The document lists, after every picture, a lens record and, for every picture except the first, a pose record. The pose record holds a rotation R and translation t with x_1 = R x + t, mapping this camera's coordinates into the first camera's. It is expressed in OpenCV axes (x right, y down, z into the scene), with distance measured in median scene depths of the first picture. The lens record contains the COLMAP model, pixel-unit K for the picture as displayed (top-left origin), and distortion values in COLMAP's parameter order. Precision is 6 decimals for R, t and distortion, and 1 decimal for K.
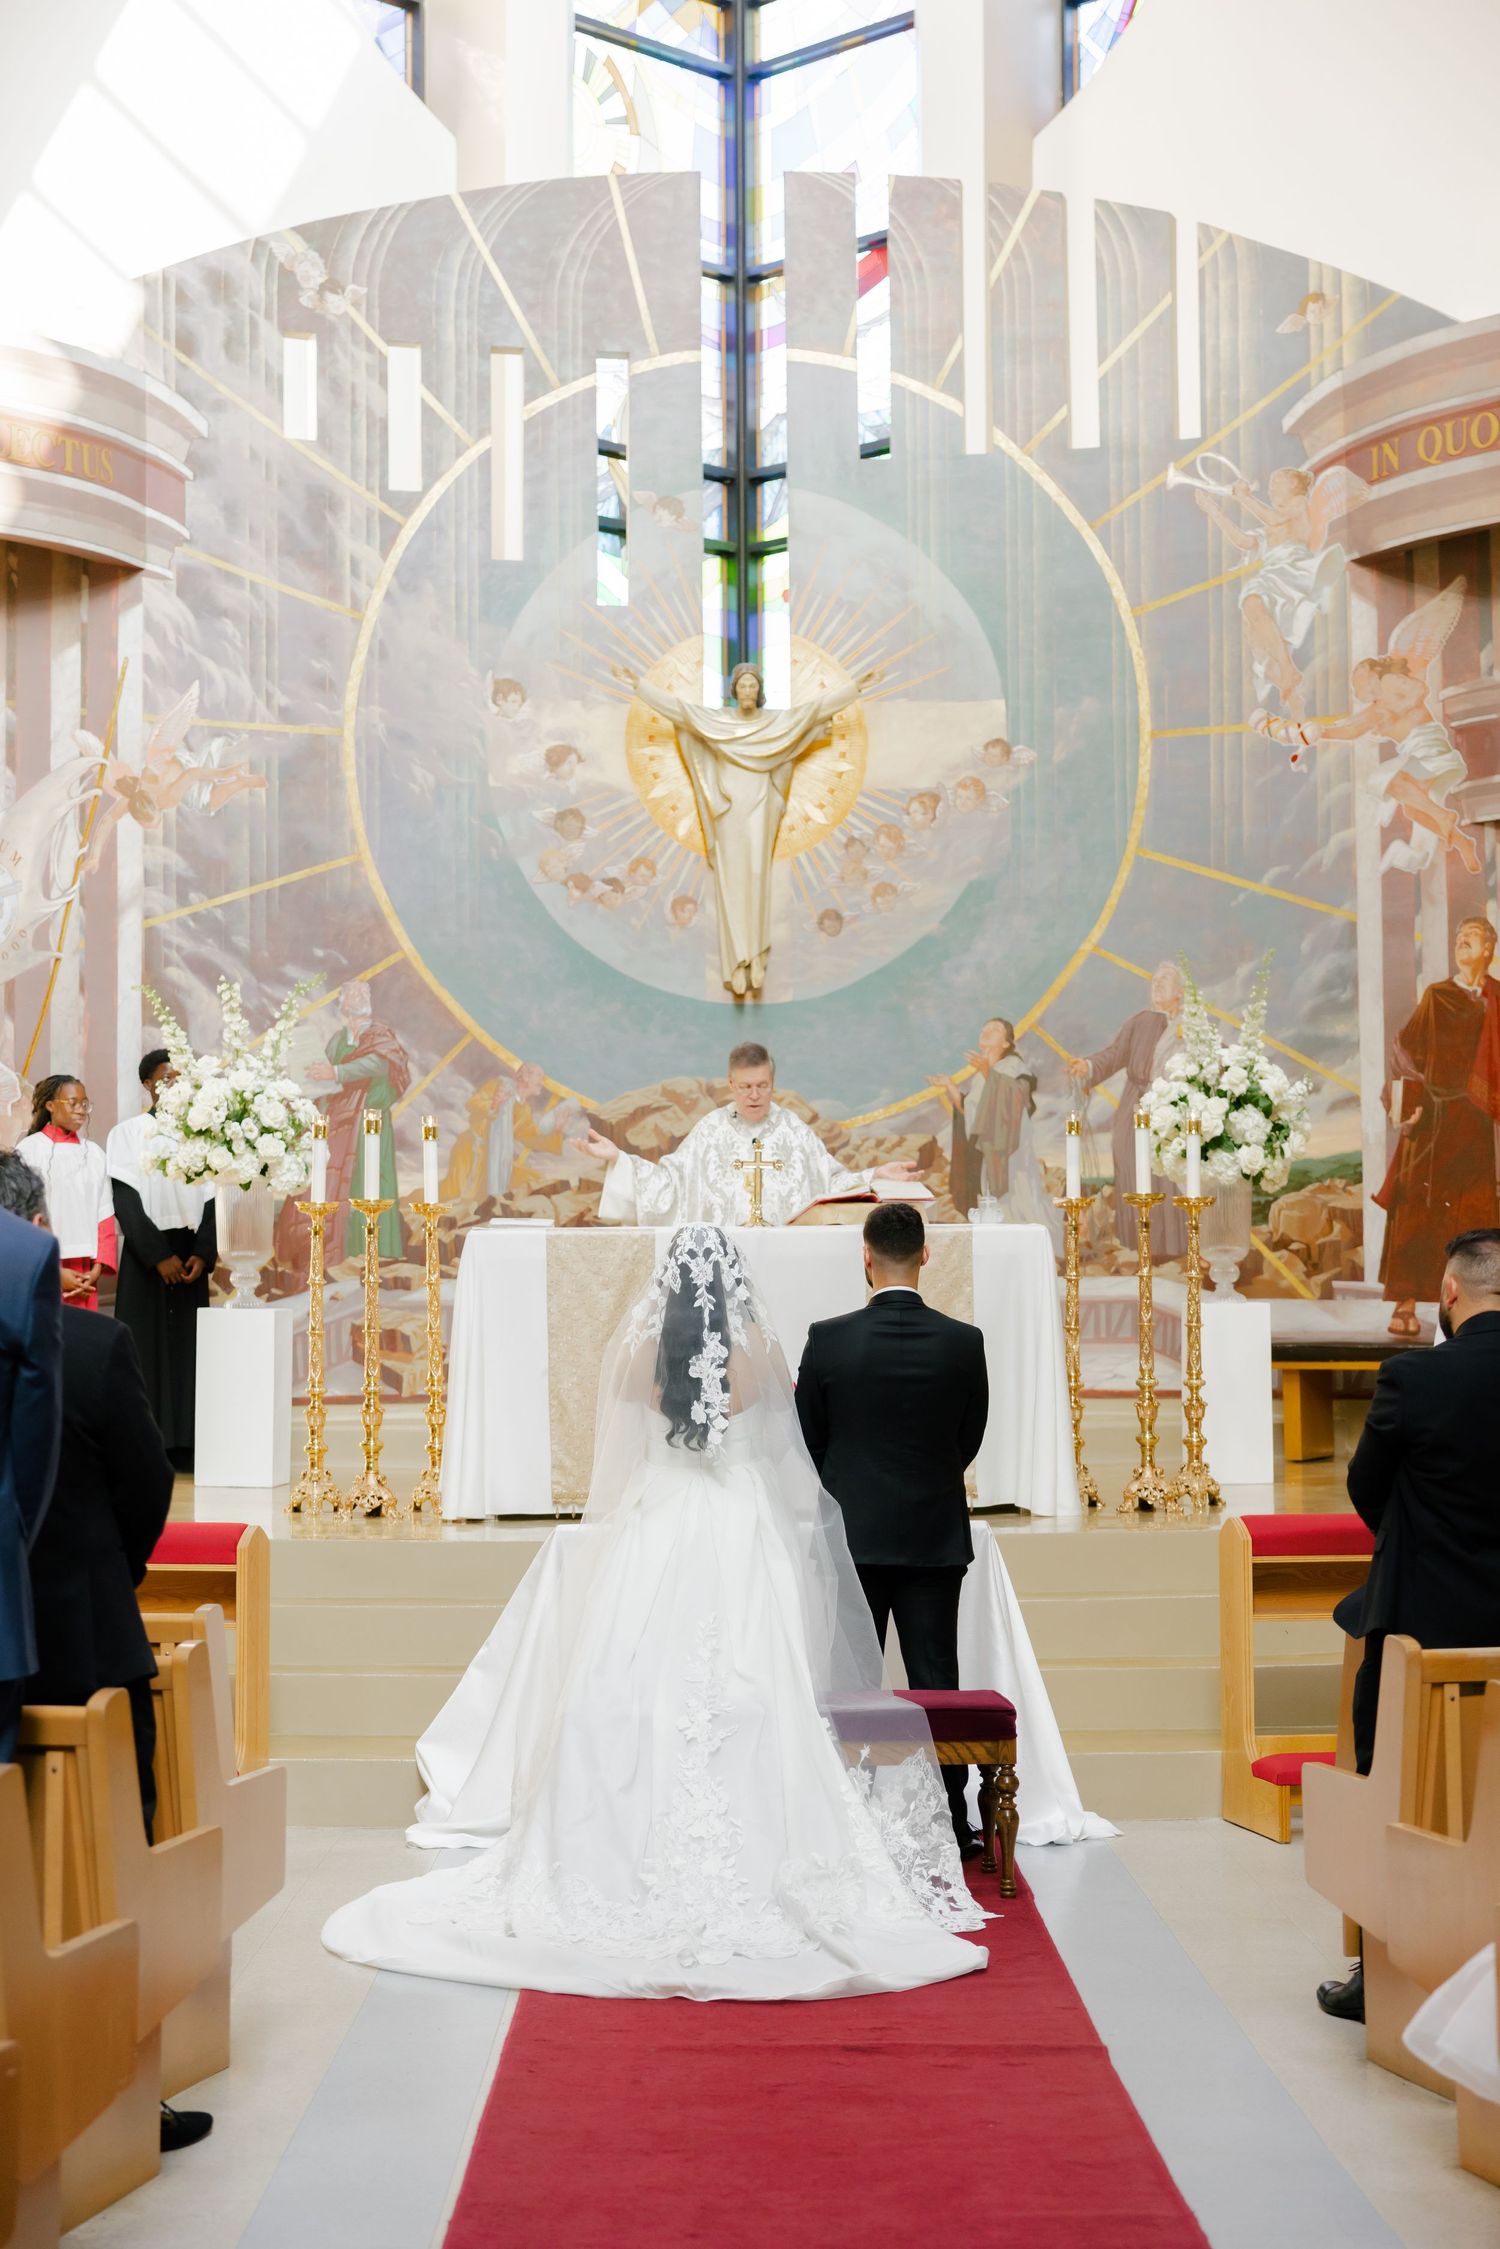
lens RADIAL K [[3400.1, 0, 726.9], [0, 3400.1, 1133.1], [0, 0, 1]] dist [0.048976, 0.000000]
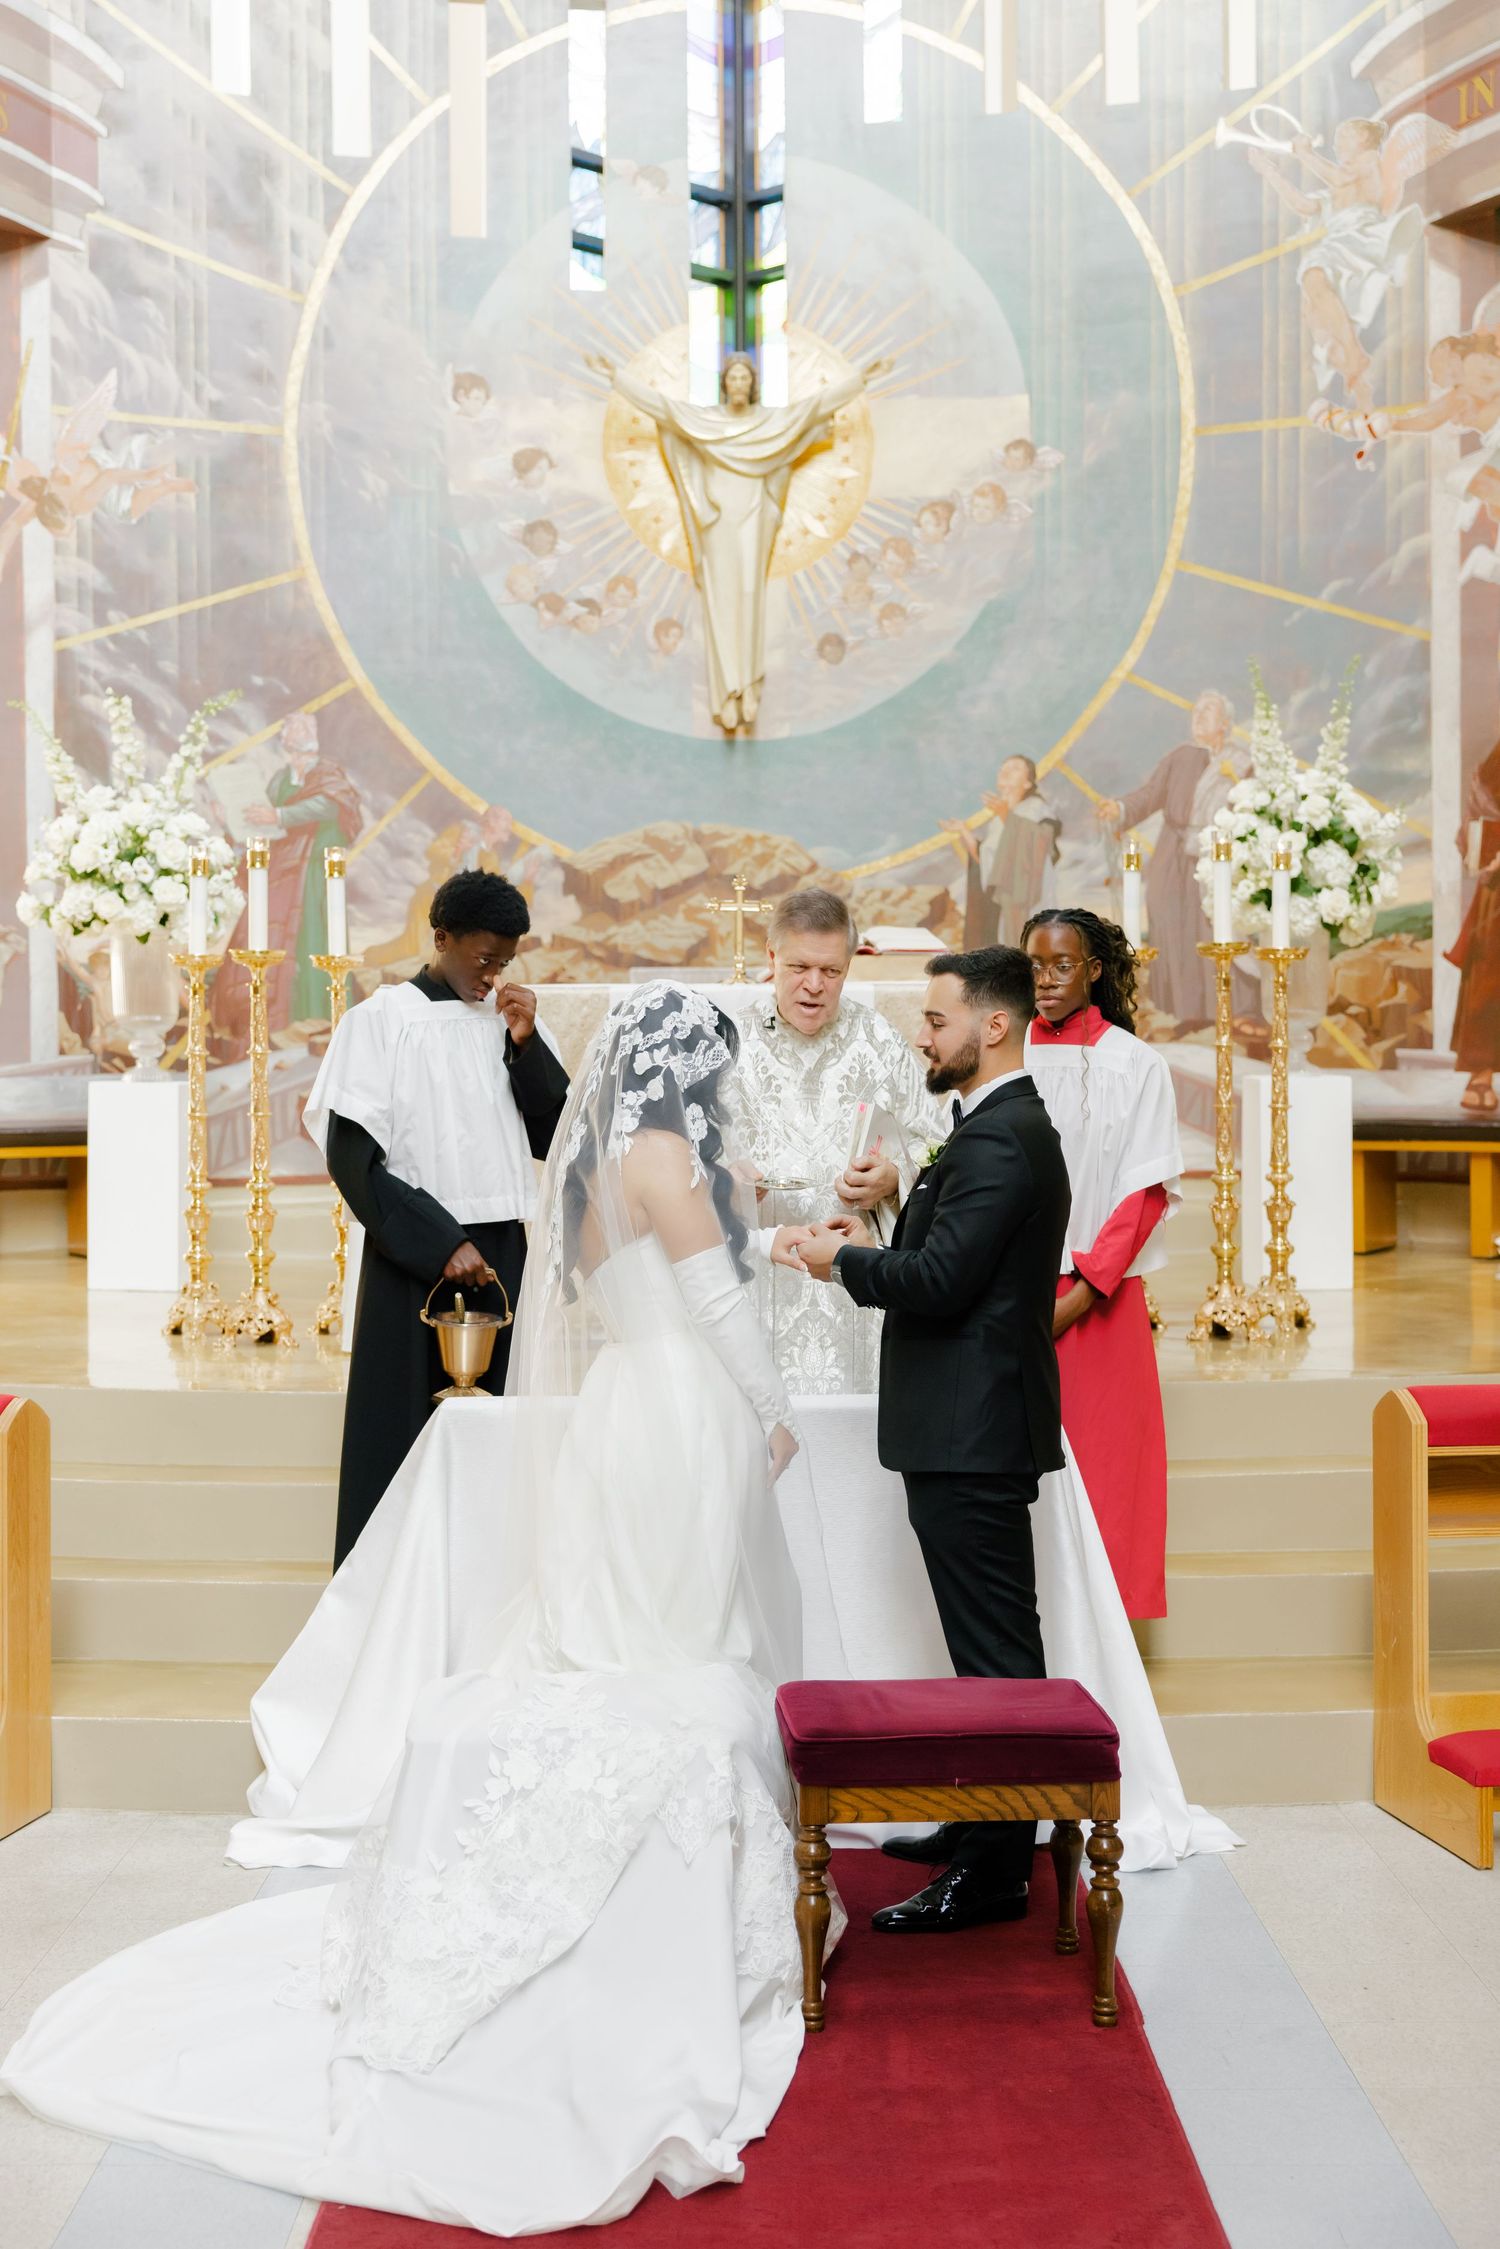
lens RADIAL K [[2927.2, 0, 717.9], [0, 2927.2, 1090.1], [0, 0, 1]] dist [0.027903, 0.000000]
pose [[0.999966, 0.000500, -0.008258, 0.007160], [-0.000006, 0.998216, 0.059703, 0.008301], [0.008274, -0.059701, 0.998182, 0.230501]]
